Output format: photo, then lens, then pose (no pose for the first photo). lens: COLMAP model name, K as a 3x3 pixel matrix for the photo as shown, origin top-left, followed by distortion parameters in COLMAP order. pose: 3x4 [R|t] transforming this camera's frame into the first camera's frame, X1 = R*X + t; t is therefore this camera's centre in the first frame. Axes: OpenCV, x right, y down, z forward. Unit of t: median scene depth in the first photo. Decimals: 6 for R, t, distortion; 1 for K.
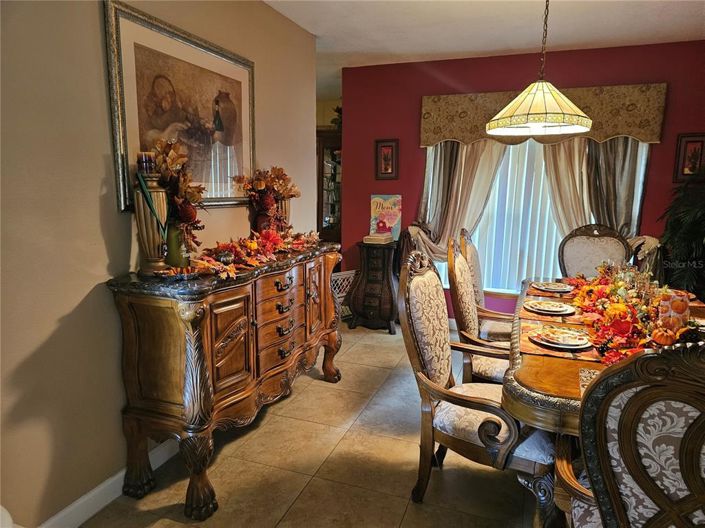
lens RADIAL K [[469.9, 0, 353.1], [0, 469.9, 278.7], [0, 0, 1]] dist [0.072678, -0.072080]
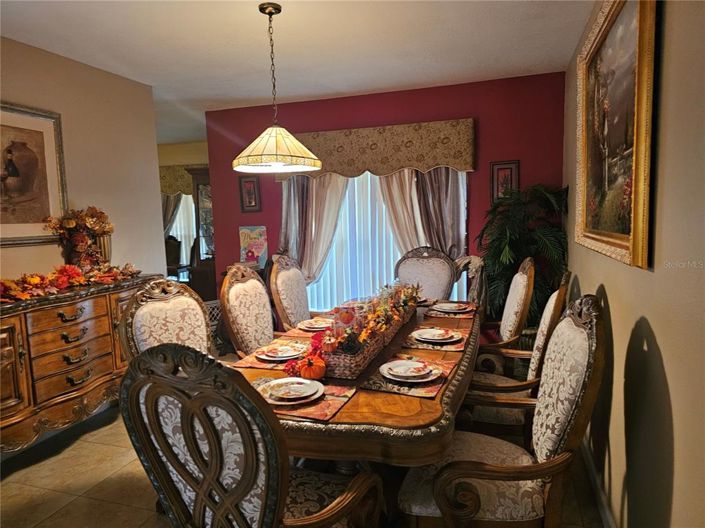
lens RADIAL K [[469.5, 0, 350.1], [0, 469.5, 274.2], [0, 0, 1]] dist [0.075754, -0.065905]
pose [[0.998838, -0.043390, 0.020969, 0.396793], [0.044730, 0.996659, -0.068332, 0.018396], [-0.017935, 0.069191, 0.997442, -0.083291]]
